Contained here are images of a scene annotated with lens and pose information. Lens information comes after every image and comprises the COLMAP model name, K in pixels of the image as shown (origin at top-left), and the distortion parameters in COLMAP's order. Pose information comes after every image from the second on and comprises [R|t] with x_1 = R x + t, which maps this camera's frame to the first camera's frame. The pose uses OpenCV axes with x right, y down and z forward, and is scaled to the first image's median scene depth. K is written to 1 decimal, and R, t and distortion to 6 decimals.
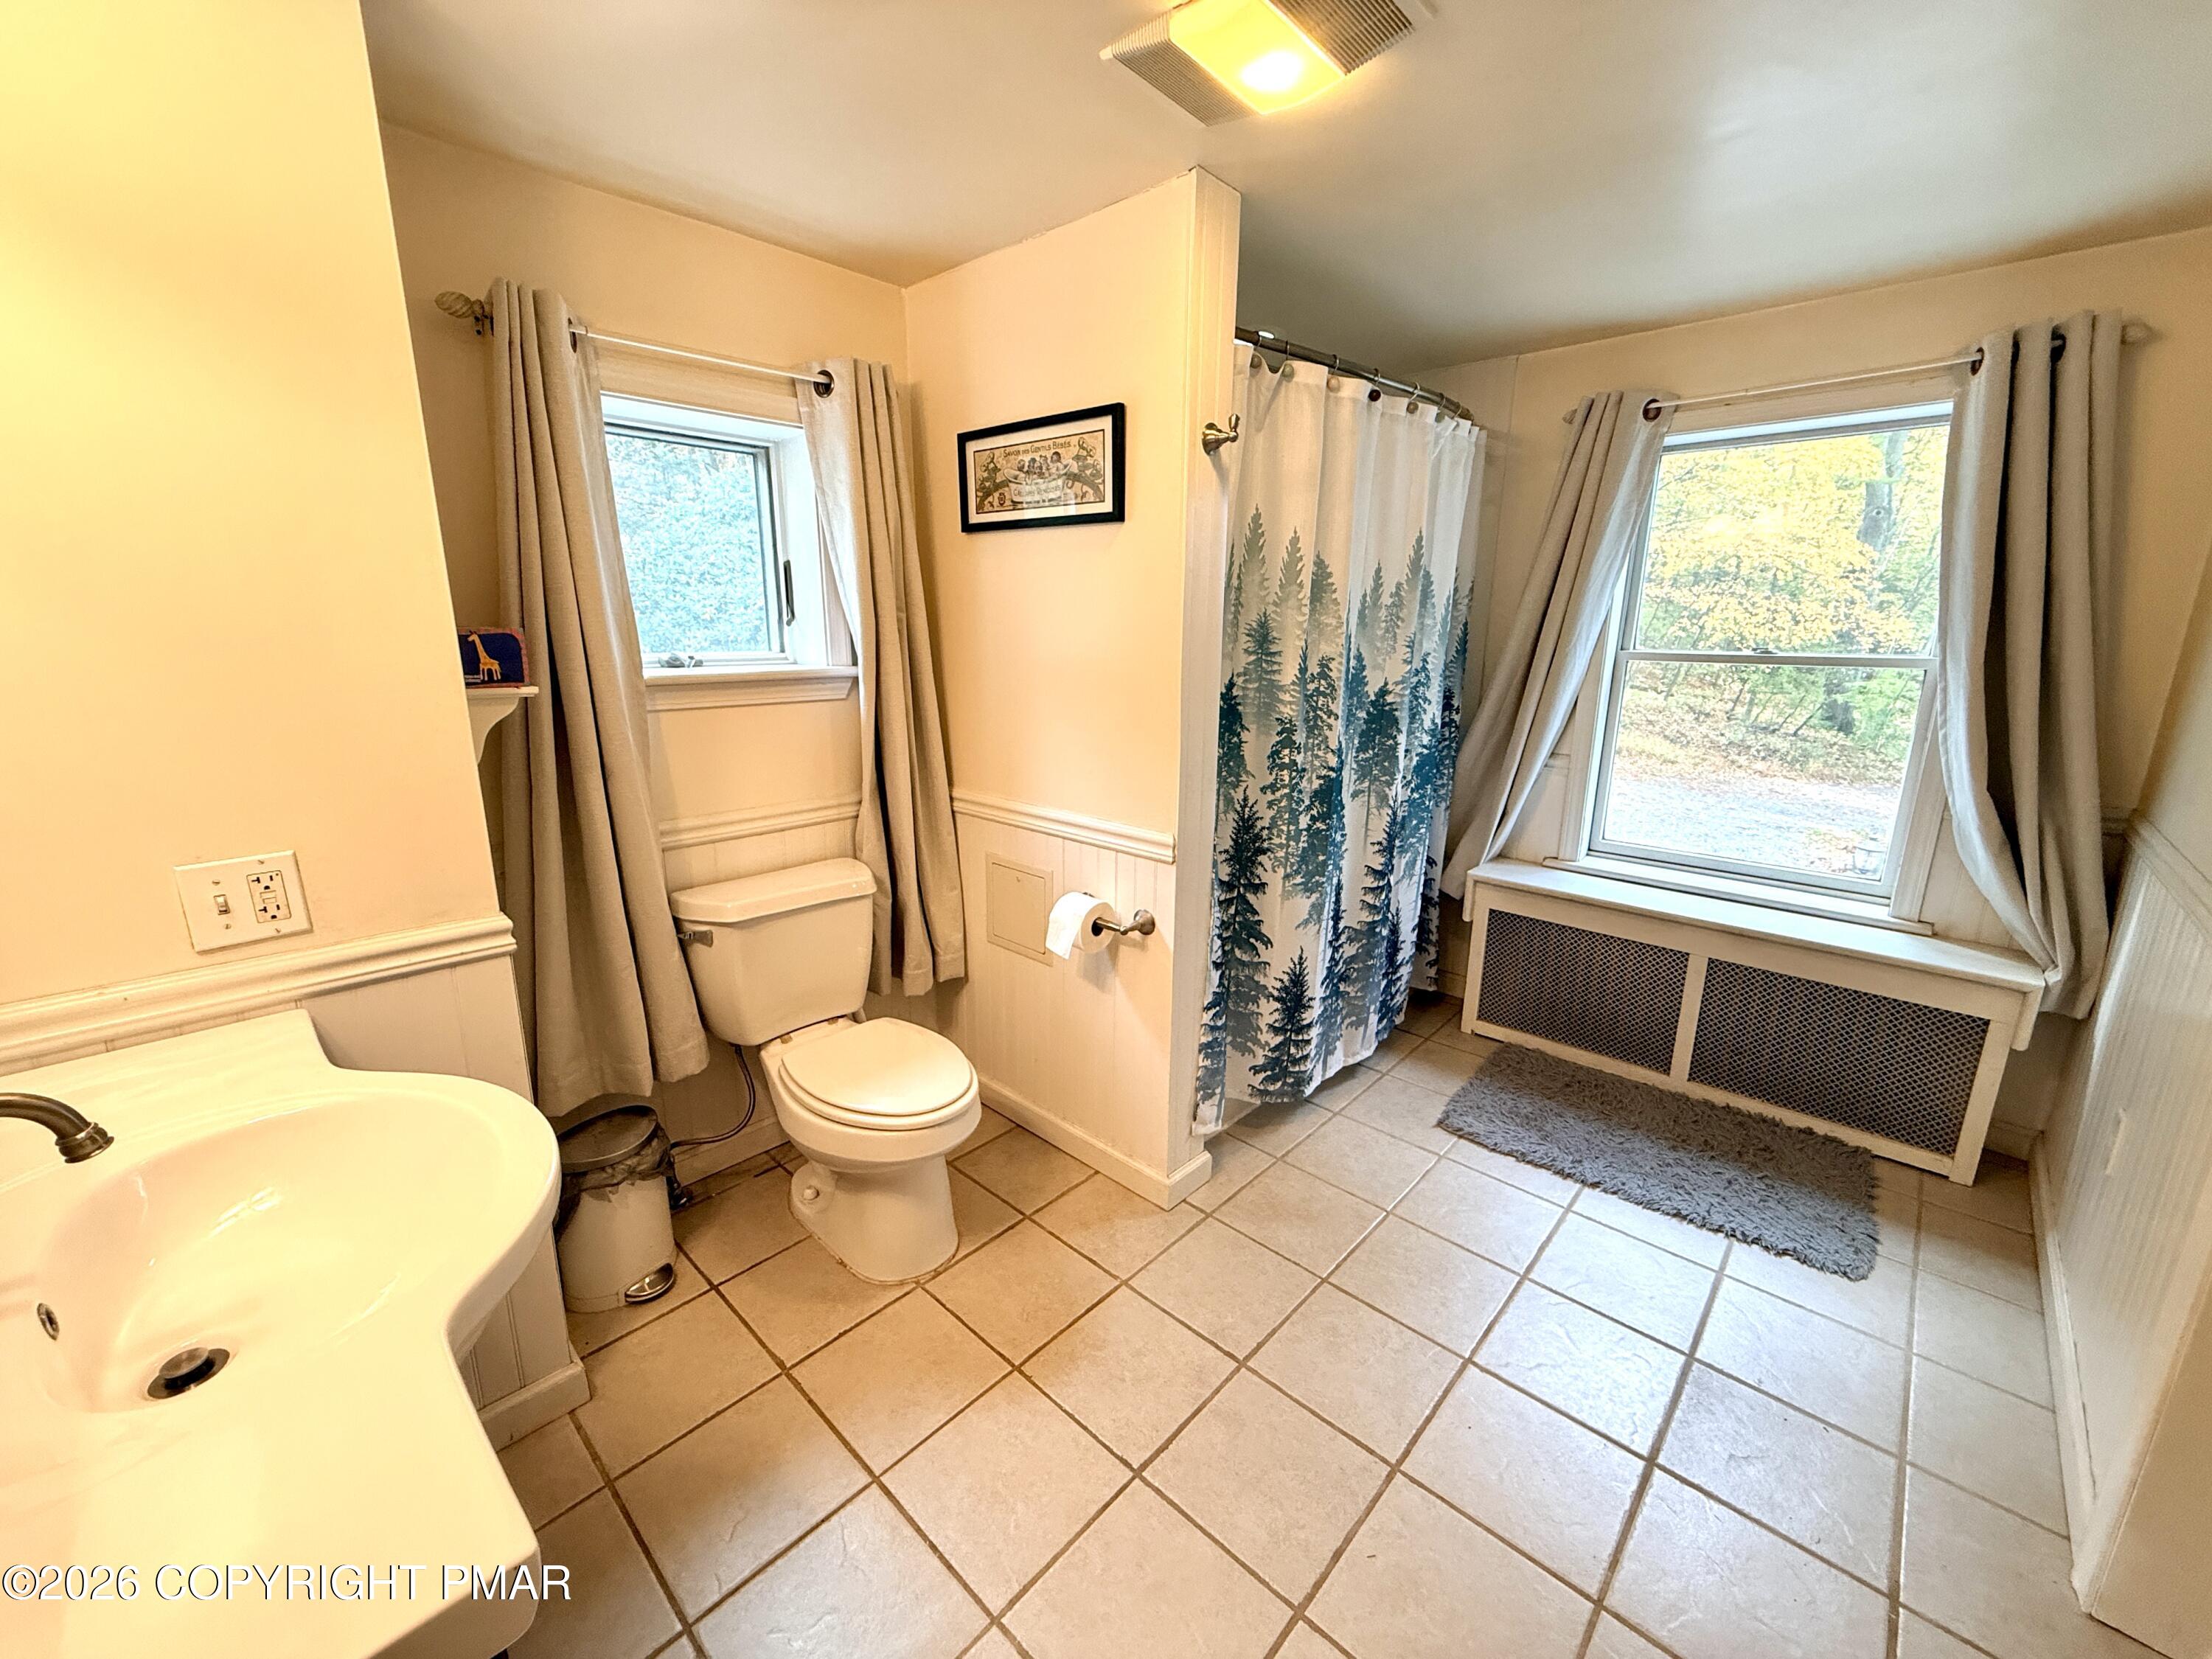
lens RADIAL K [[874.6, 0, 1095.5], [0, 874.6, 829.8], [0, 0, 1]] dist [0.001880, -0.000816]
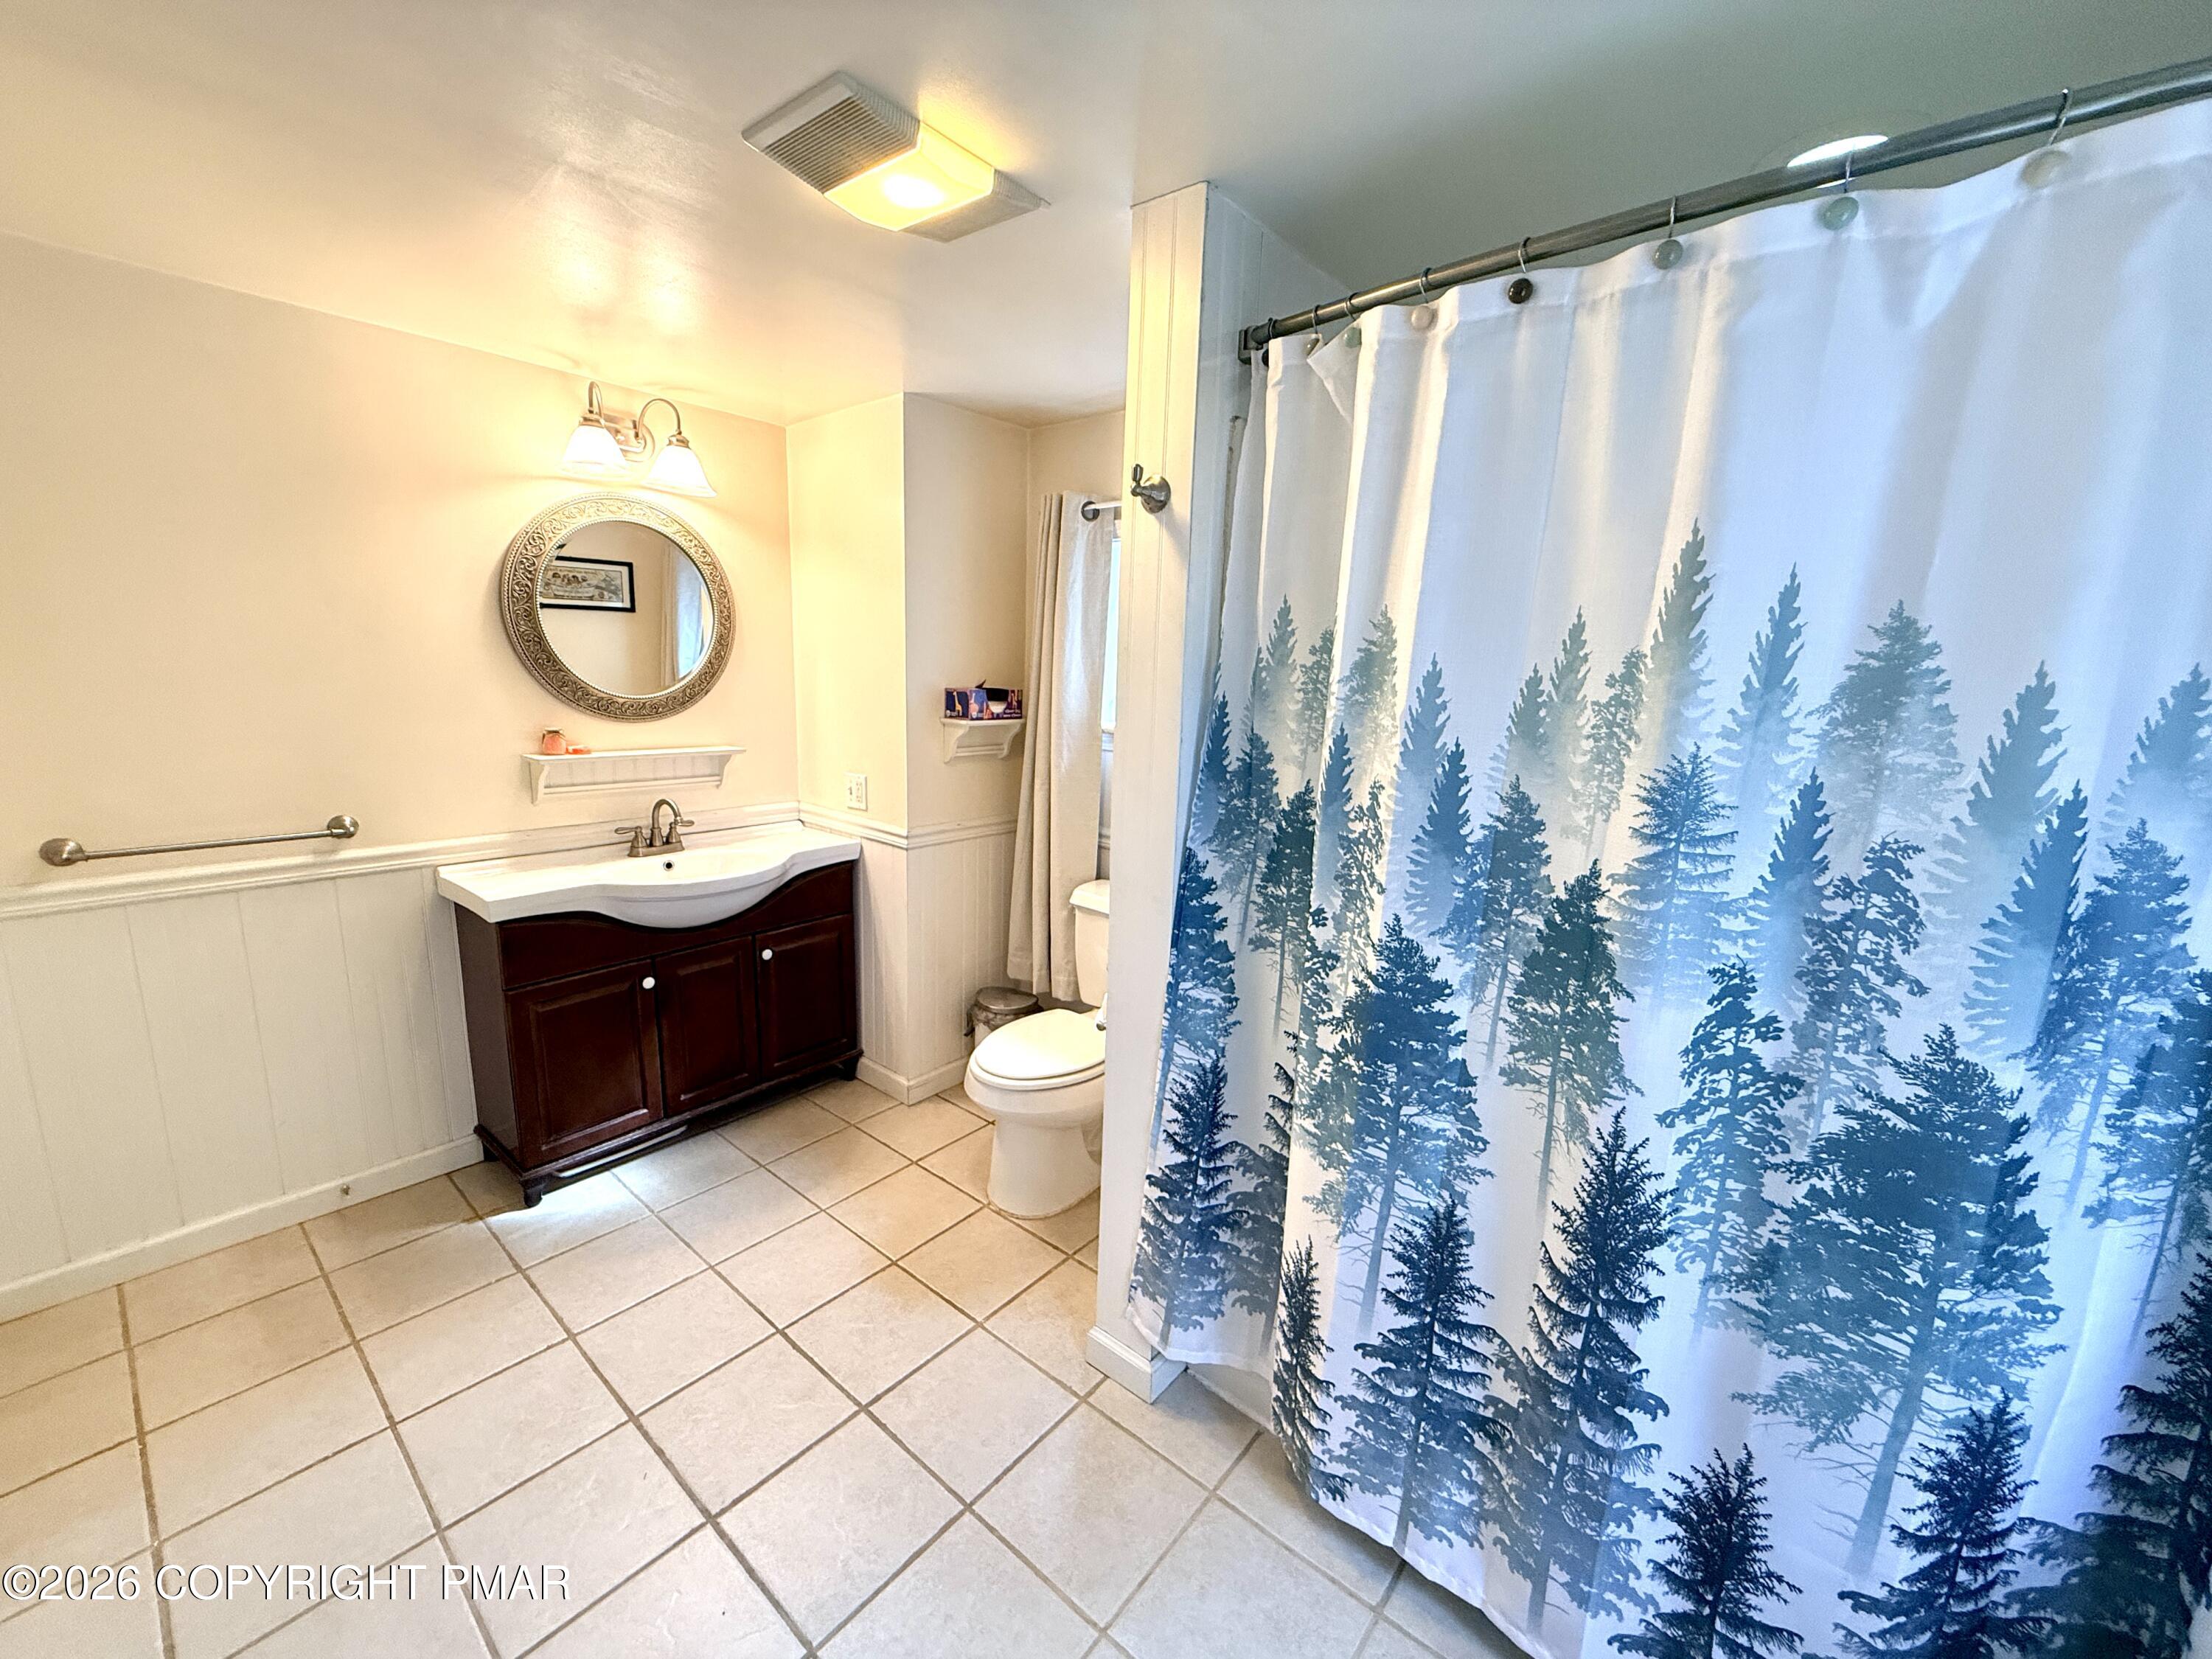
lens RADIAL K [[874.6, 0, 1092.9], [0, 874.6, 814.9], [0, 0, 1]] dist [0.001880, -0.000816]
pose [[0.056203, 0.172565, -0.983393, 0.771621], [-0.249121, 0.956221, 0.153559, -0.204440], [0.966840, 0.236353, 0.096732, 0.713369]]
